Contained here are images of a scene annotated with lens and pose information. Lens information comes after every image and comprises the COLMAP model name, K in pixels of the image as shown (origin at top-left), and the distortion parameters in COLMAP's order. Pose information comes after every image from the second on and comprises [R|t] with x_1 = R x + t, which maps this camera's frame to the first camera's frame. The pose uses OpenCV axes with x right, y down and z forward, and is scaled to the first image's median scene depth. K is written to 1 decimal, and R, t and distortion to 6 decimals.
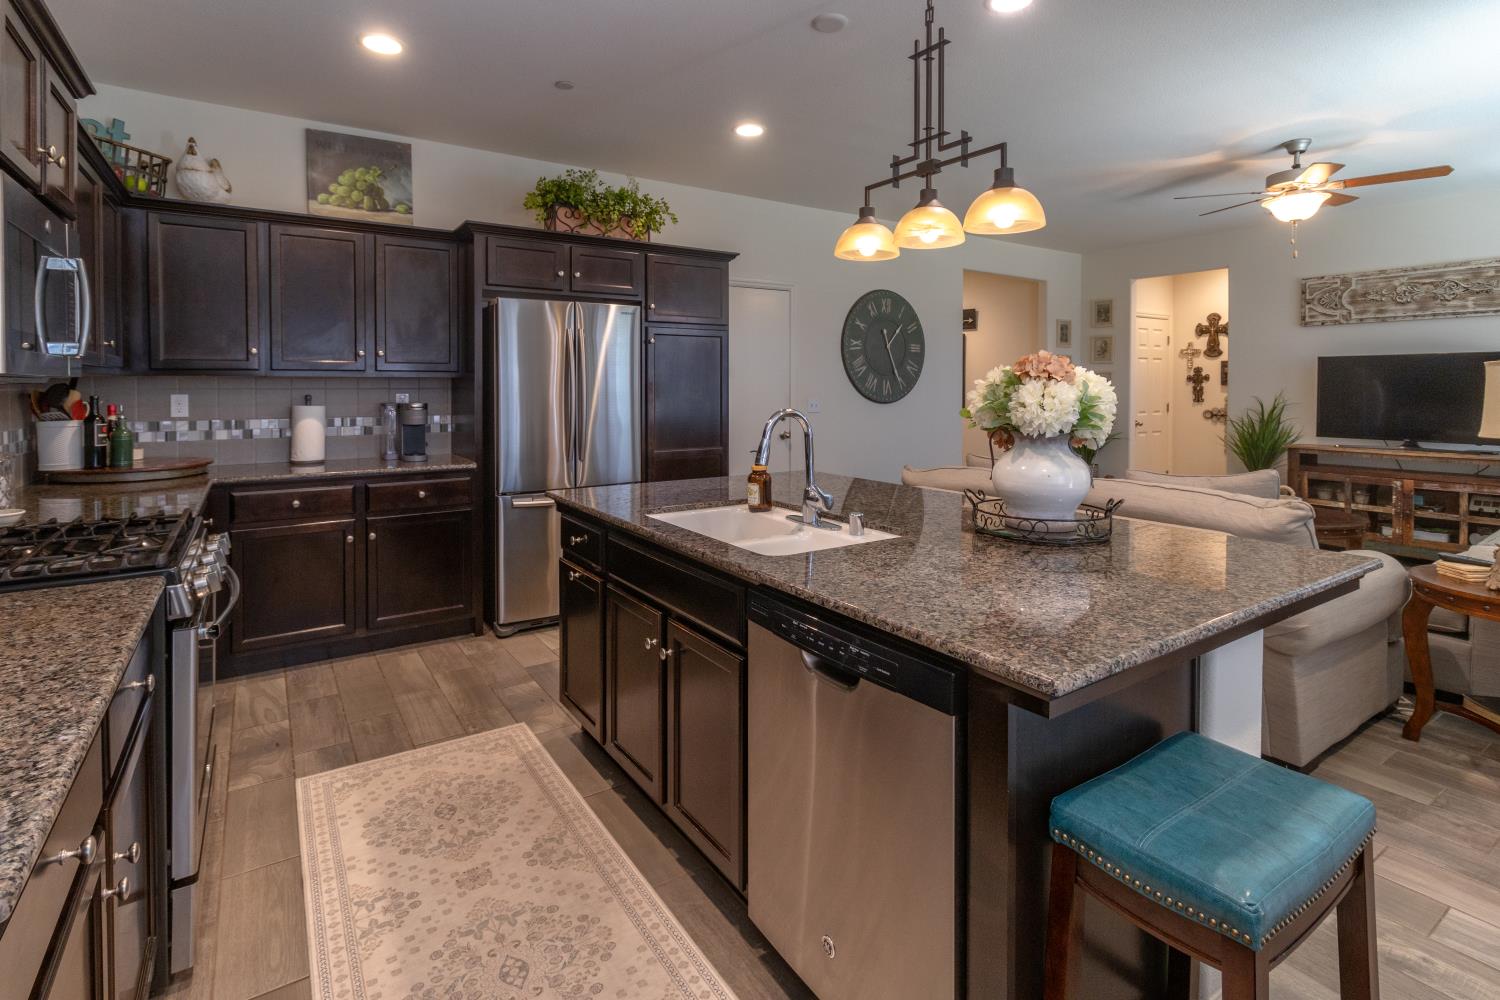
lens RADIAL K [[705.7, 0, 727.1], [0, 705.7, 401.4], [0, 0, 1]] dist [0.003170, 0.000314]
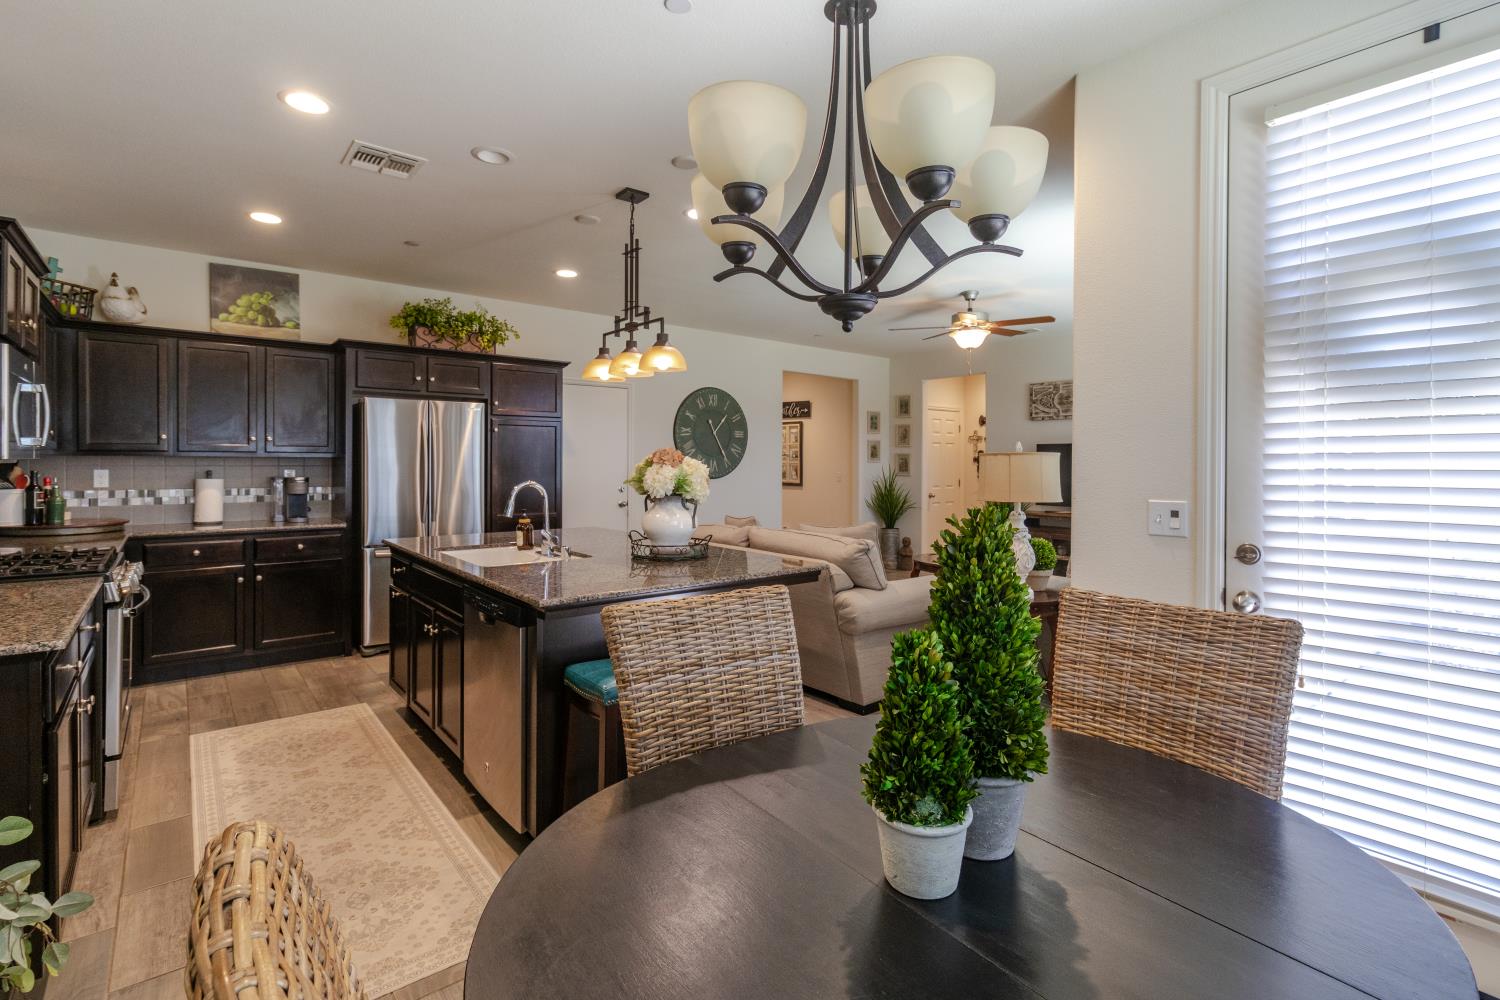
lens RADIAL K [[705.7, 0, 728.7], [0, 705.7, 460.8], [0, 0, 1]] dist [0.003170, 0.000314]
pose [[0.995934, 0.005476, 0.089917, 0.231271], [-0.003119, 0.999648, -0.026336, 0.003692], [-0.090030, 0.025949, 0.995601, -0.361789]]
